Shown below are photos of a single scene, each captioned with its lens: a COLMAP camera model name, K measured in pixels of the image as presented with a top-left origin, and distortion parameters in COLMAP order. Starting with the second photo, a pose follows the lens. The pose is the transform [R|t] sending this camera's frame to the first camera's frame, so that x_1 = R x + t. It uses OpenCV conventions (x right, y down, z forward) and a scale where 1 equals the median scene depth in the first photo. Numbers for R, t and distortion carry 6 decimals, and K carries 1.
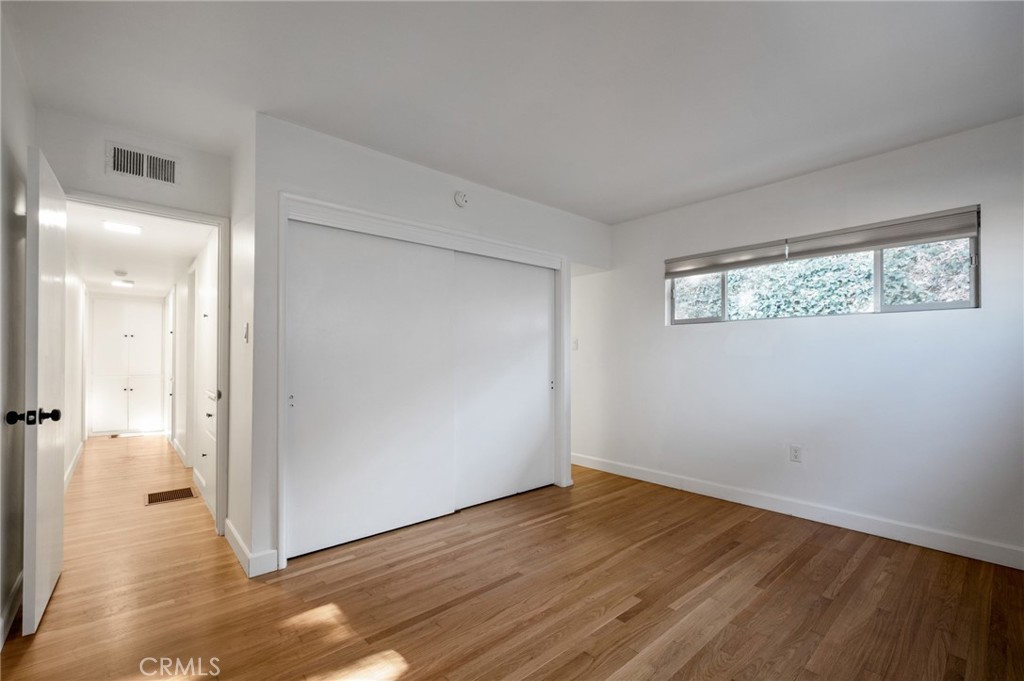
lens RADIAL K [[437.4, 0, 512.7], [0, 437.4, 354.6], [0, 0, 1]] dist [0.000777, 0.000166]
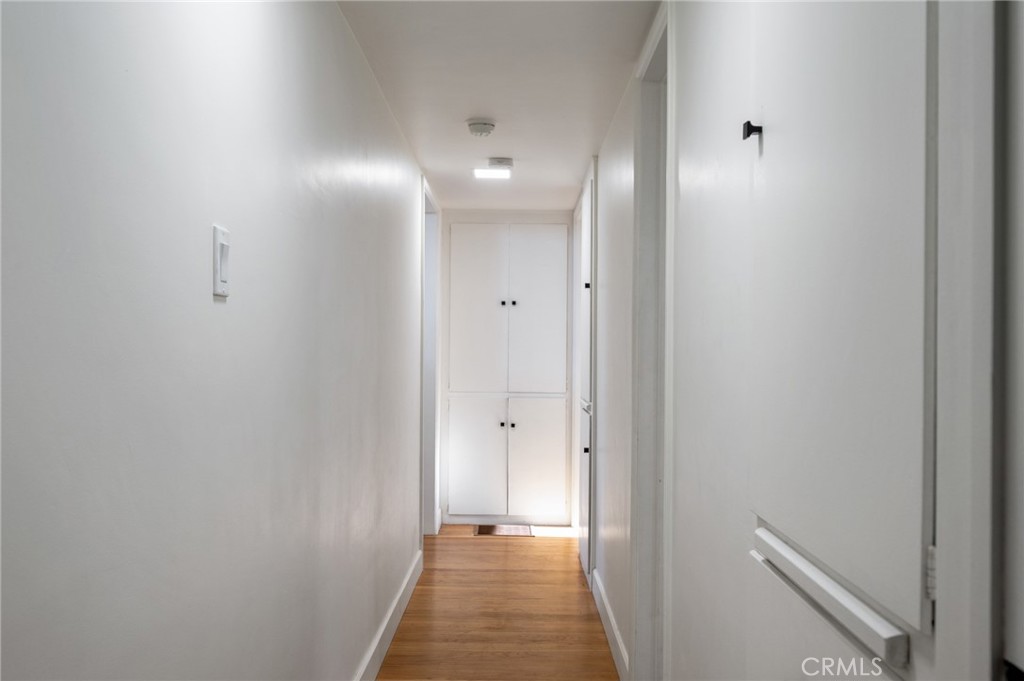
lens RADIAL K [[891.1, 0, 512.0], [0, 891.1, 340.5], [0, 0, 1]] dist [0.001508, 0.000244]
pose [[0.741414, -0.006033, -0.671021, -0.296555], [-0.000258, 0.999957, -0.009276, 0.003674], [0.671048, 0.007051, 0.741381, 0.366847]]
